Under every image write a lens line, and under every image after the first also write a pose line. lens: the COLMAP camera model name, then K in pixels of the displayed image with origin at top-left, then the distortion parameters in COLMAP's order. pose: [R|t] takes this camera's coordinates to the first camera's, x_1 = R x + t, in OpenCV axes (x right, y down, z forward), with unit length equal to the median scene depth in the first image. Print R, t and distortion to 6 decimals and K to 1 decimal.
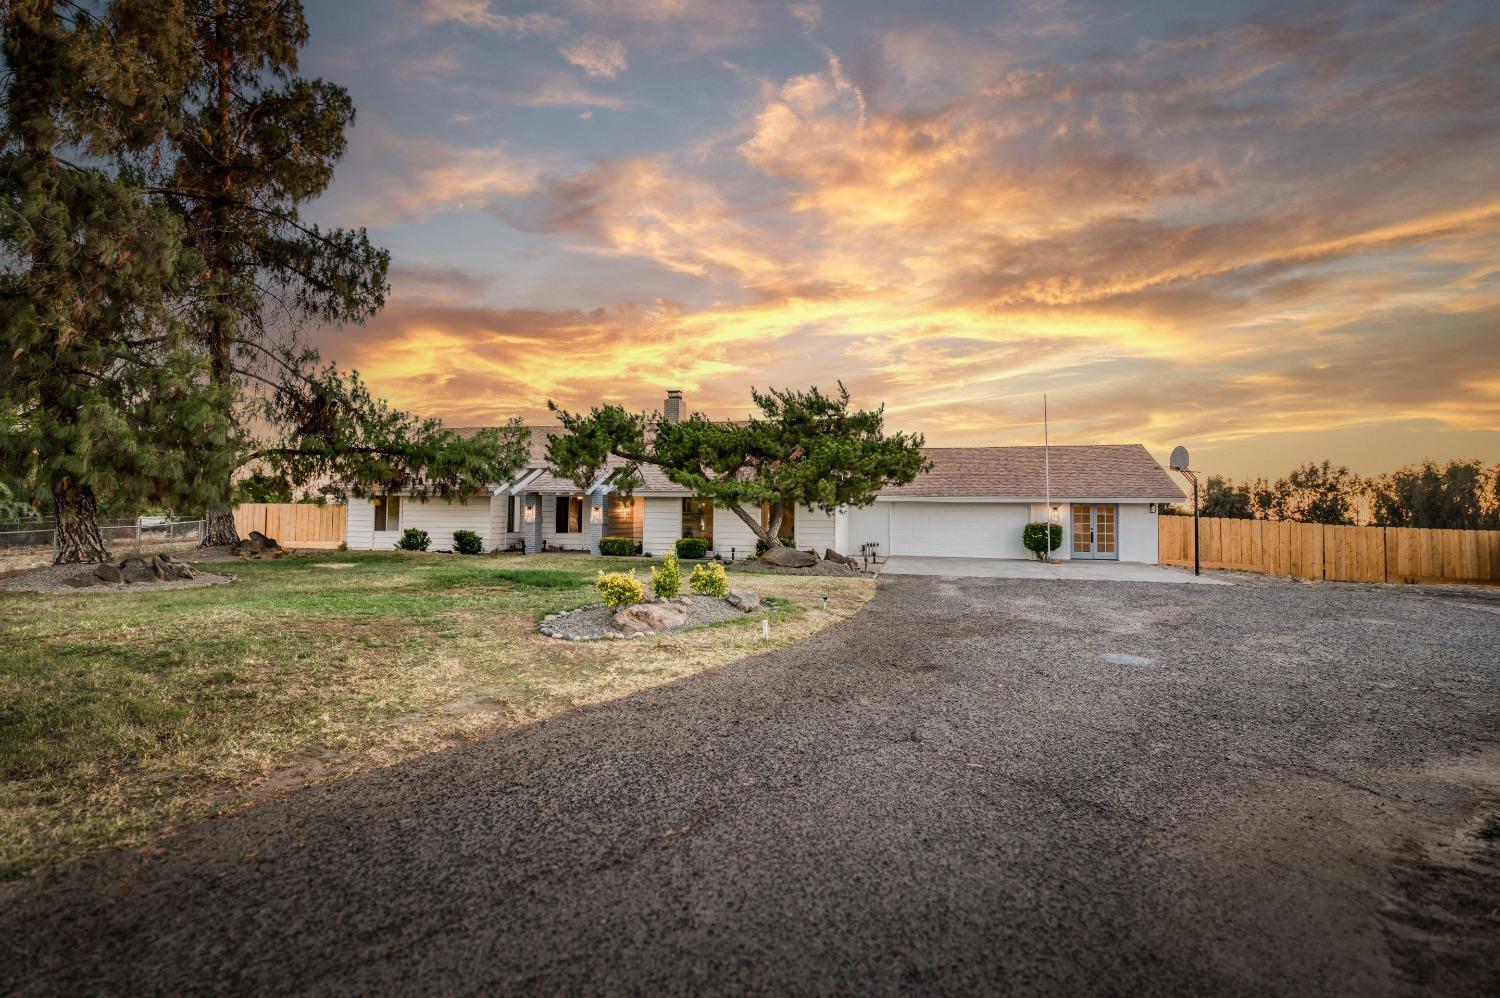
lens RADIAL K [[650.7, 0, 750.0], [0, 650.7, 499.0], [0, 0, 1]] dist [0.000824, 0.000158]
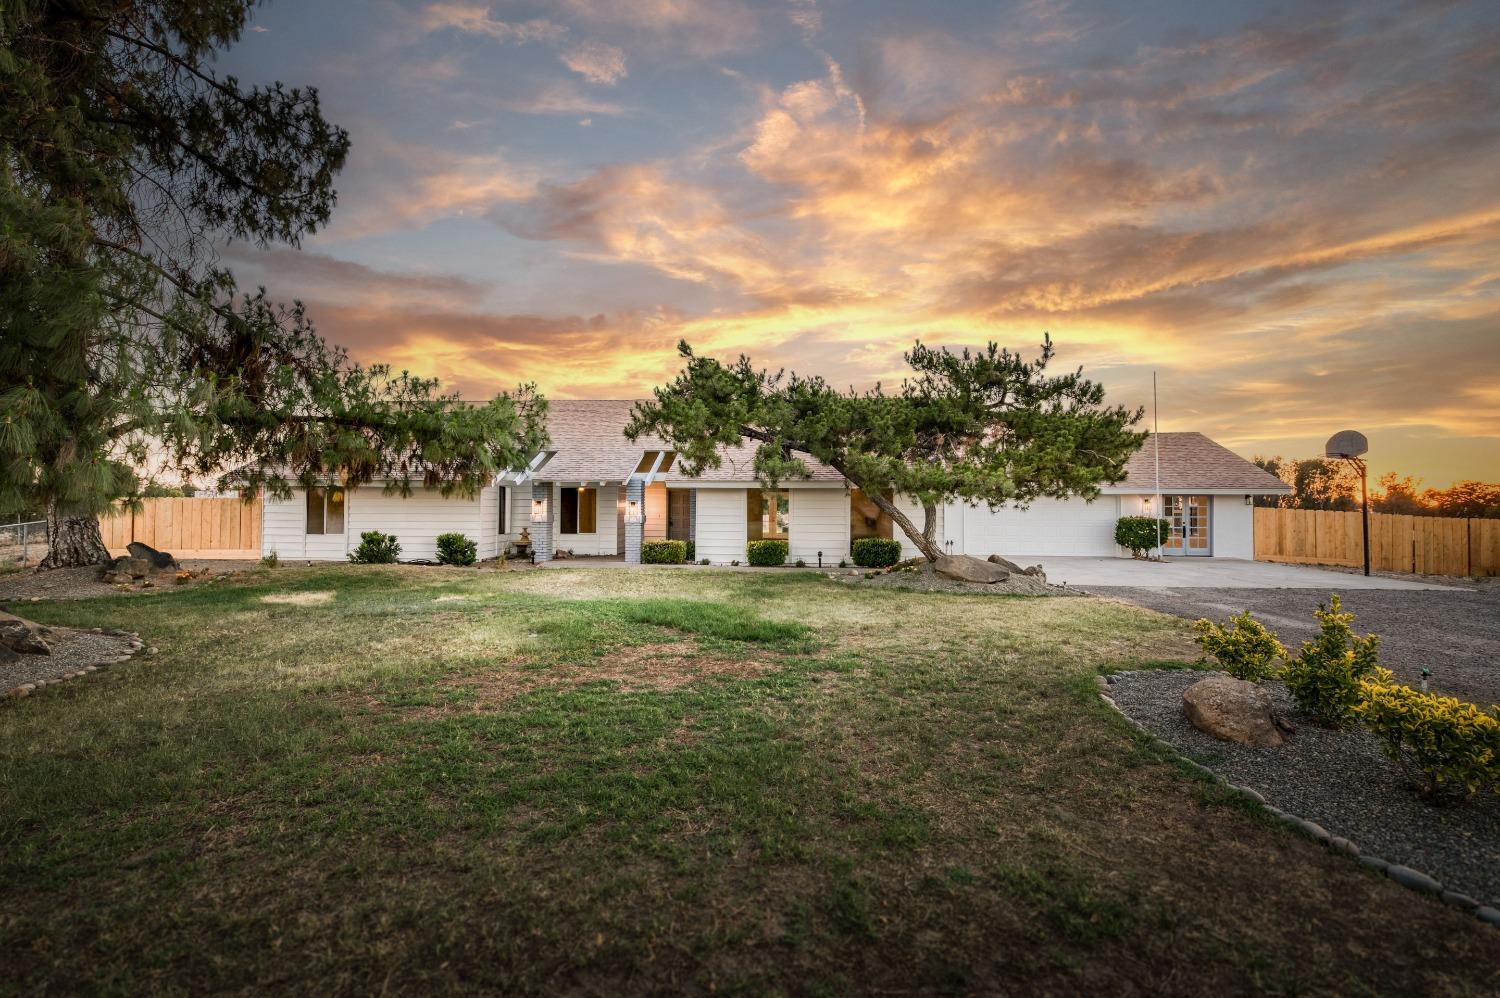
lens RADIAL K [[621.7, 0, 750.0], [0, 621.7, 499.0], [0, 0, 1]] dist [-0.002099, -0.000099]
pose [[0.984298, -0.003571, 0.176478, -0.237107], [0.000507, 0.999848, 0.017402, -0.003099], [-0.176514, -0.017039, 0.984151, 0.253552]]
